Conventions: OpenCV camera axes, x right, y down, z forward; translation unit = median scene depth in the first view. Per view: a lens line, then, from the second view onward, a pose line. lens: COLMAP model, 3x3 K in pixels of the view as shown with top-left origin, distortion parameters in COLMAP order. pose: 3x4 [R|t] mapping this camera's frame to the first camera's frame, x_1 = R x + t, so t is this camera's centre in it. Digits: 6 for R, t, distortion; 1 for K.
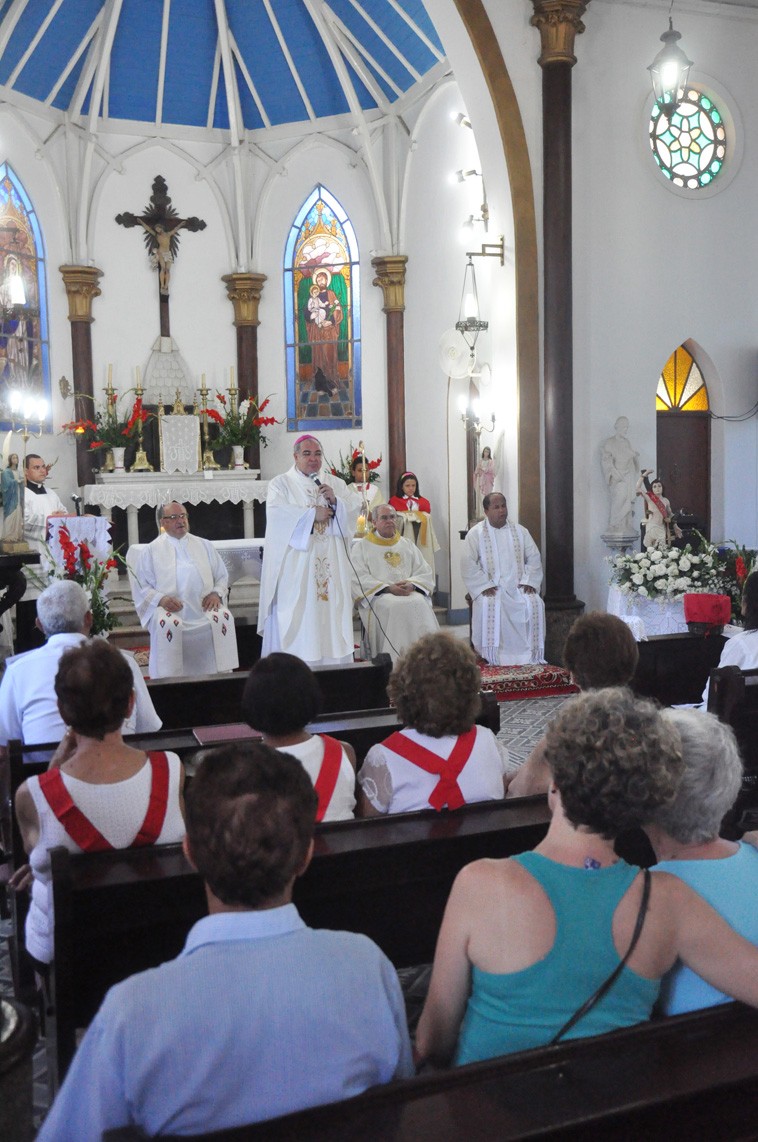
lens RADIAL K [[1140.1, 0, 379.0], [0, 1140.1, 571.0], [0, 0, 1]] dist [-0.068100, 0.295271]
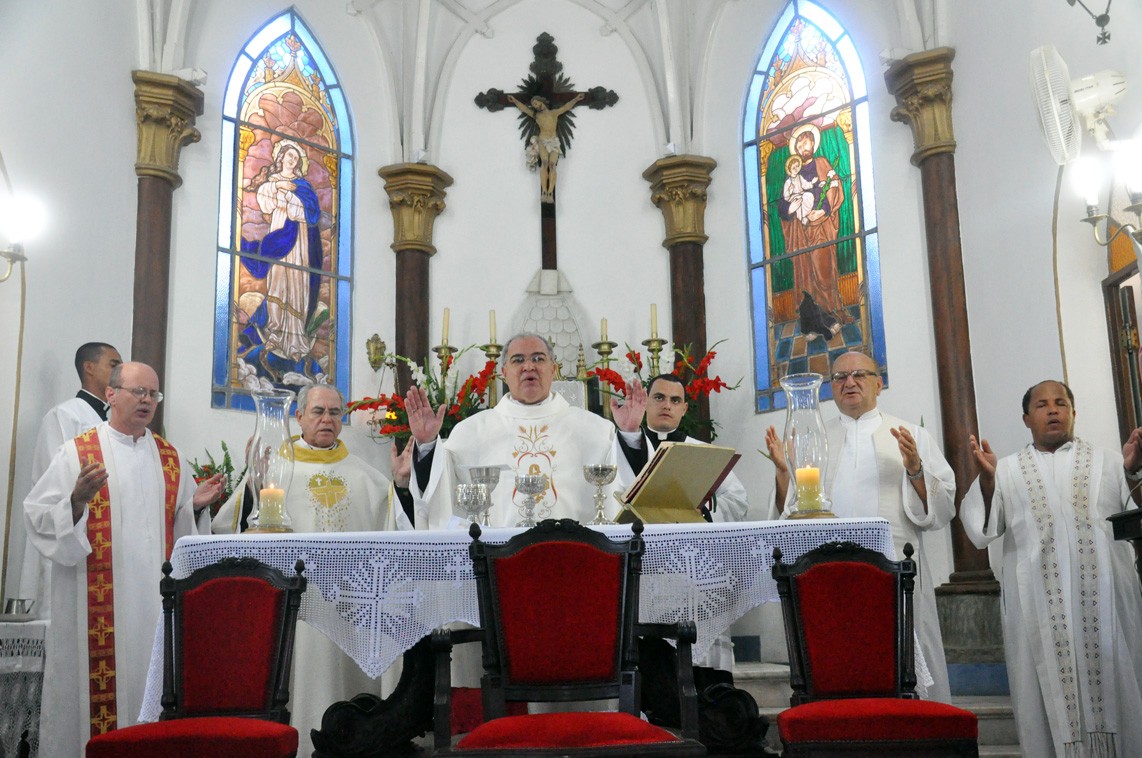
lens RADIAL K [[1140.1, 0, 577.2], [0, 1140.1, 414.7], [0, 0, 1]] dist [-0.068100, 0.295271]
pose [[0.935827, -0.067414, -0.345953, 0.030723], [-0.024601, 0.966651, -0.254913, 0.022643], [0.351600, 0.247065, 0.902960, 0.480910]]
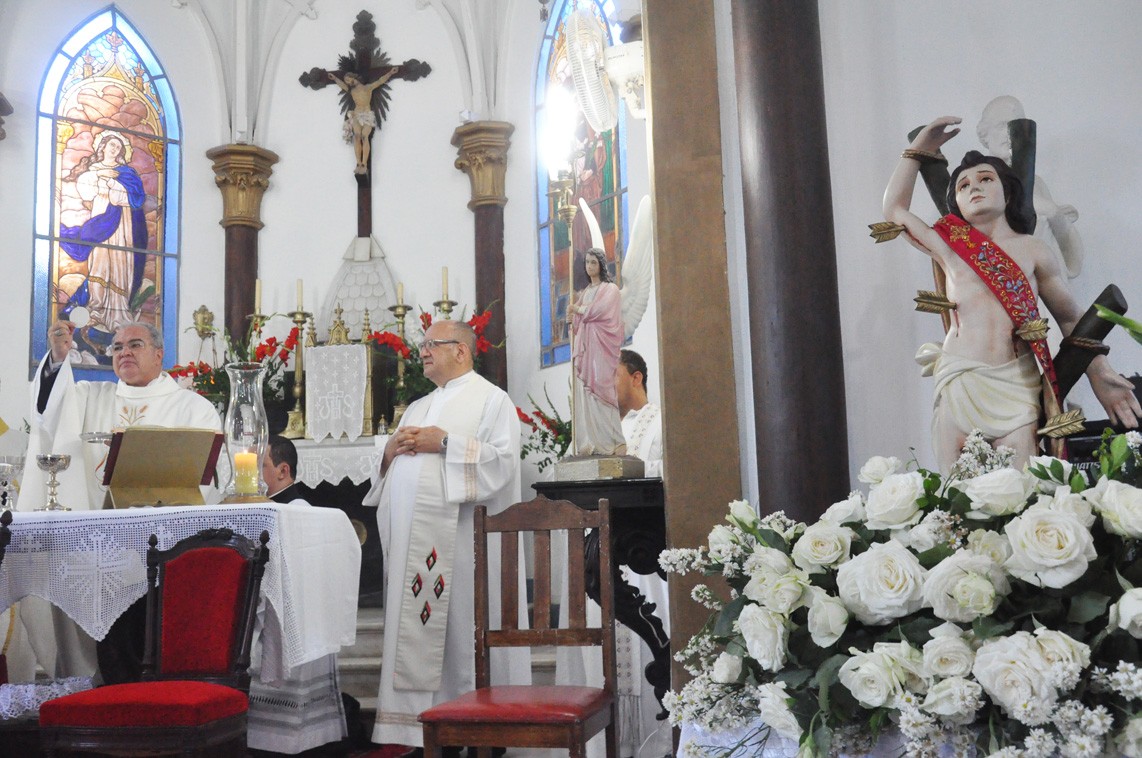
lens RADIAL K [[1064.9, 0, 565.4], [0, 1064.9, 426.1], [0, 0, 1]] dist [-0.132668, 0.229819]
pose [[0.889754, -0.061250, -0.452312, 0.178956], [-0.023693, 0.983422, -0.179778, 0.003373], [0.455825, 0.170675, 0.873552, 0.552942]]
